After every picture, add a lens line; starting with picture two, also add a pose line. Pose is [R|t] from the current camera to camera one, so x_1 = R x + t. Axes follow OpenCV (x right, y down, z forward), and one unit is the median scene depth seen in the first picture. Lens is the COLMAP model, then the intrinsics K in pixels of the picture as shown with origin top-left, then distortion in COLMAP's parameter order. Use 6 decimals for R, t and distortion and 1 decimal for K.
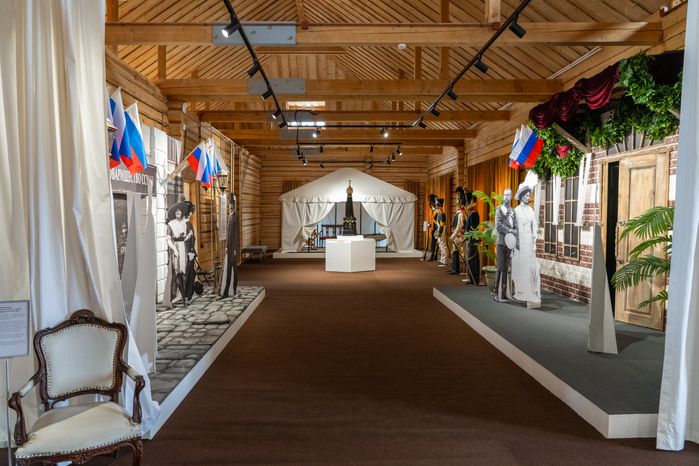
lens RADIAL K [[486.1, 0, 349.8], [0, 486.1, 233.9], [0, 0, 1]] dist [-0.040304, -0.002649]
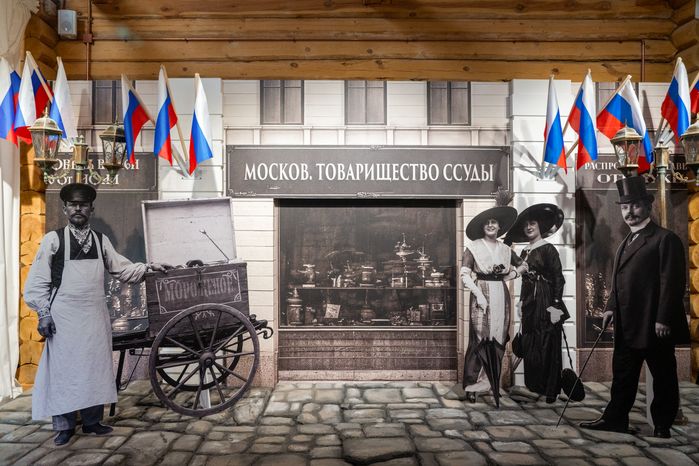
lens RADIAL K [[486.1, 0, 349.6], [0, 486.1, 230.3], [0, 0, 1]] dist [-0.040304, -0.002649]
pose [[-0.023915, -0.000264, -0.999714, 0.180550], [-0.044899, 0.998991, 0.000810, -0.033206], [0.998705, 0.044905, -0.023903, 0.868496]]
